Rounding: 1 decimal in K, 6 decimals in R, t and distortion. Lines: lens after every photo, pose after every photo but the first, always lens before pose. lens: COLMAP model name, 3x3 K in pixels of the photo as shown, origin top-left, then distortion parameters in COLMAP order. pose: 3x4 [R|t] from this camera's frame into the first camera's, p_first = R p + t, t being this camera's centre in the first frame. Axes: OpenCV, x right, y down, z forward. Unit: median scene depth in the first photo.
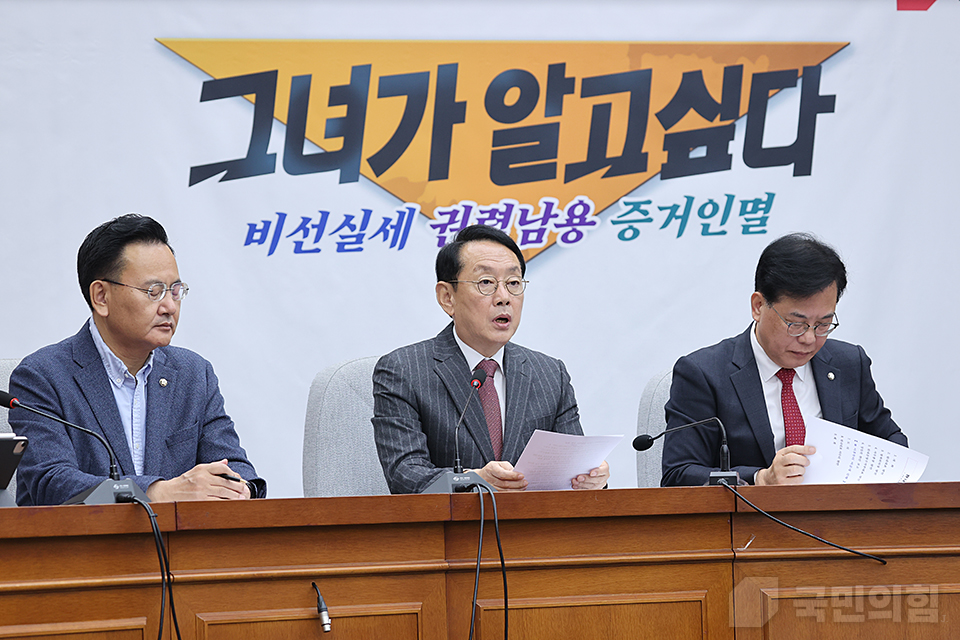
lens RADIAL K [[3715.3, 0, 480.0], [0, 3715.3, 320.0], [0, 0, 1]] dist [-0.004737, 1.669324]
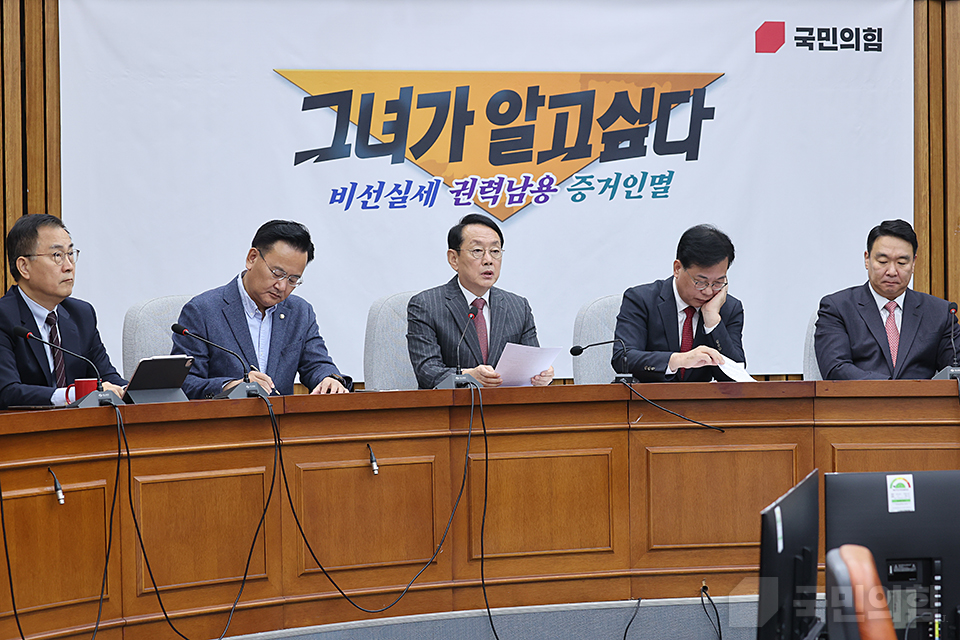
lens RADIAL K [[2665.9, 0, 480.0], [0, 2665.9, 320.0], [0, 0, 1]] dist [-0.012342, 0.055995]
pose [[0.999877, 0.013207, -0.008445, 0.009267], [-0.012722, 0.998400, 0.055096, -0.033335], [0.009159, -0.054982, 0.998445, -0.112416]]
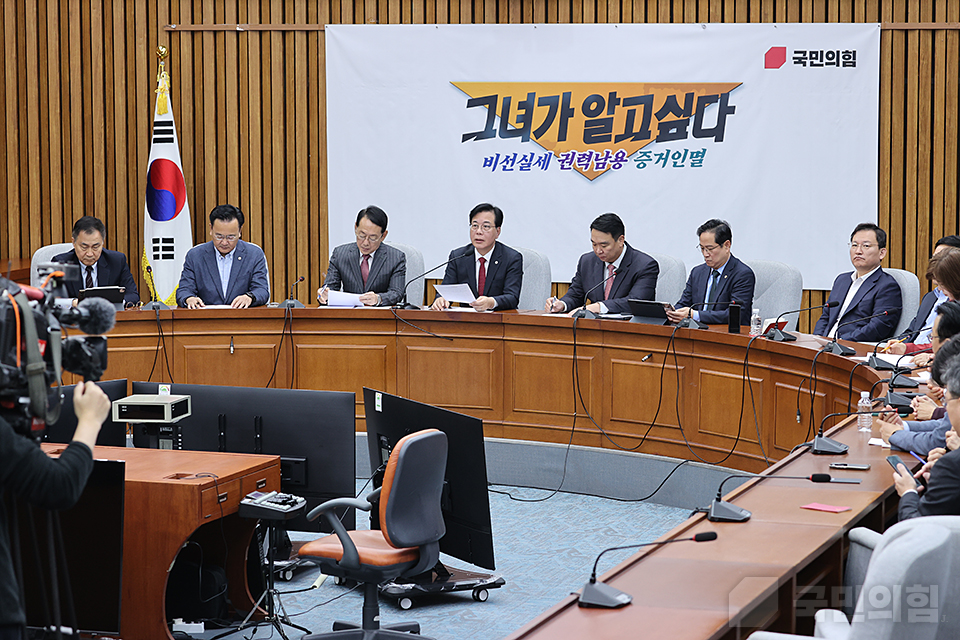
lens RADIAL K [[2665.9, 0, 480.0], [0, 2665.9, 320.0], [0, 0, 1]] dist [-0.012342, 0.055995]
pose [[0.838965, 0.078361, -0.538514, 0.879452], [0.003550, 0.988769, 0.149410, -0.180882], [0.544174, -0.127262, 0.829264, -0.464856]]
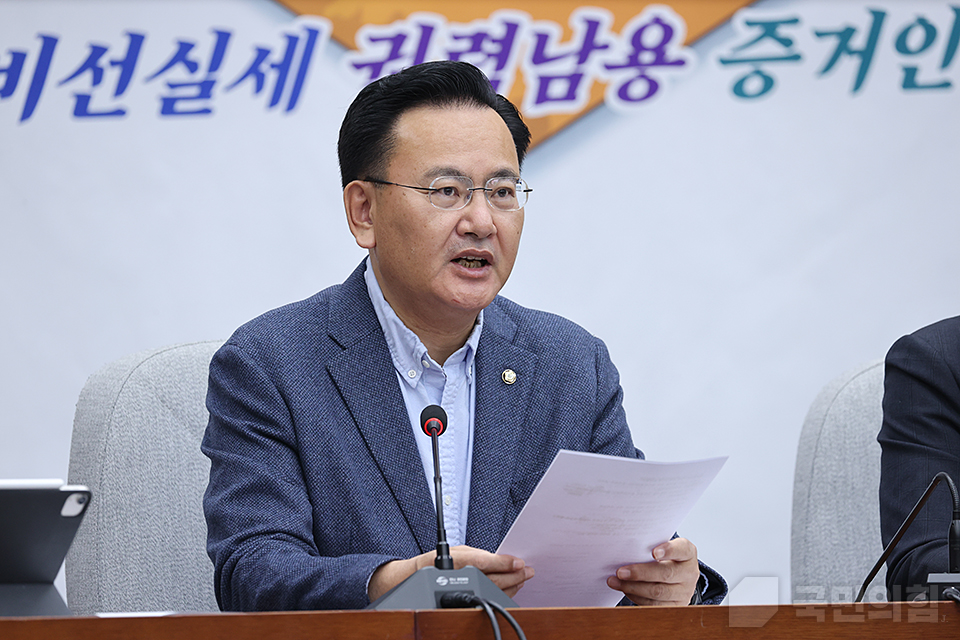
lens RADIAL K [[7005.5, 0, 339.7], [0, 7005.5, 320.3], [0, 0, 1]] dist [-0.208754, 19.192638]
pose [[0.999706, 0.011788, -0.021202, 0.005324], [-0.011492, 0.999835, 0.014033, -0.004477], [0.021364, -0.013785, 0.999677, 0.071069]]
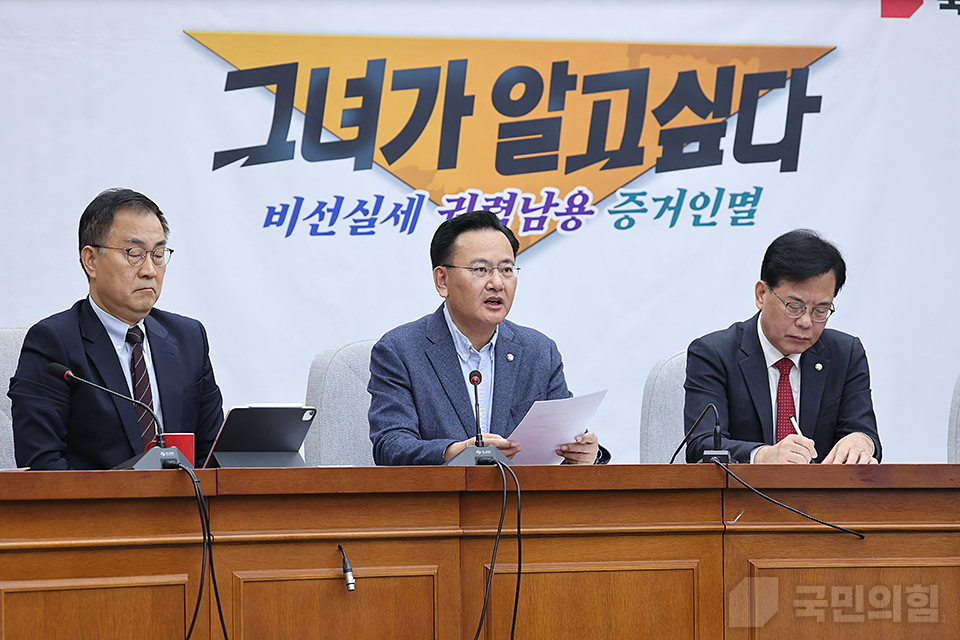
lens RADIAL K [[3685.6, 0, 480.0], [0, 3685.6, 320.0], [0, 0, 1]] dist [0.025173, 0.625826]
pose [[0.999760, 0.020330, 0.008109, -0.009431], [-0.020399, 0.999756, 0.008449, -0.003610], [-0.007935, -0.008612, 0.999931, -0.054729]]
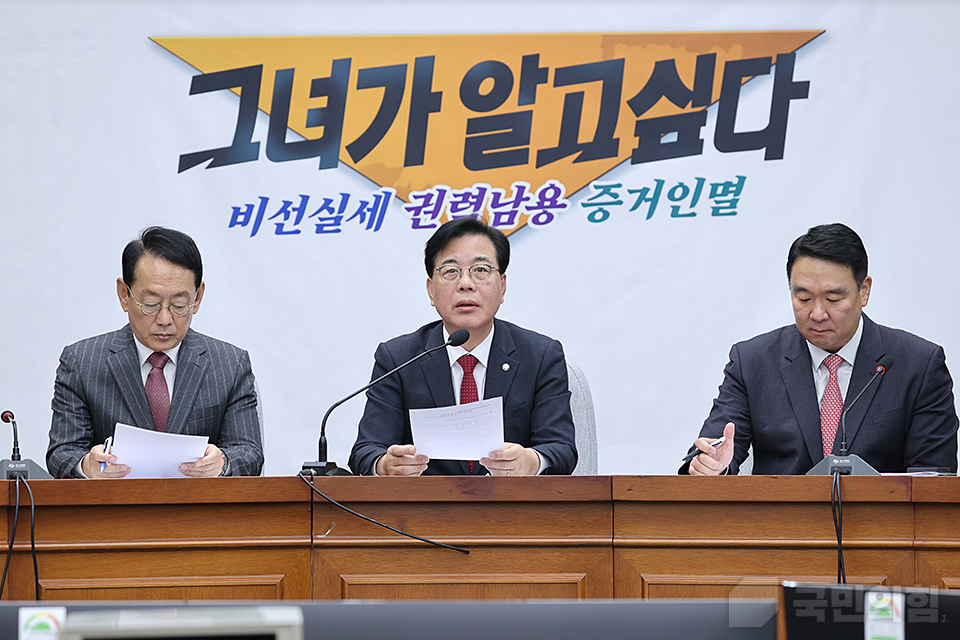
lens RADIAL K [[3380.4, 0, 480.0], [0, 3380.4, 320.0], [0, 0, 1]] dist [0.054834, 0.101194]
pose [[0.963513, 0.010076, -0.267472, 0.268800], [-0.004160, 0.999734, 0.022675, -0.015510], [0.267629, -0.020735, 0.963299, 0.067921]]
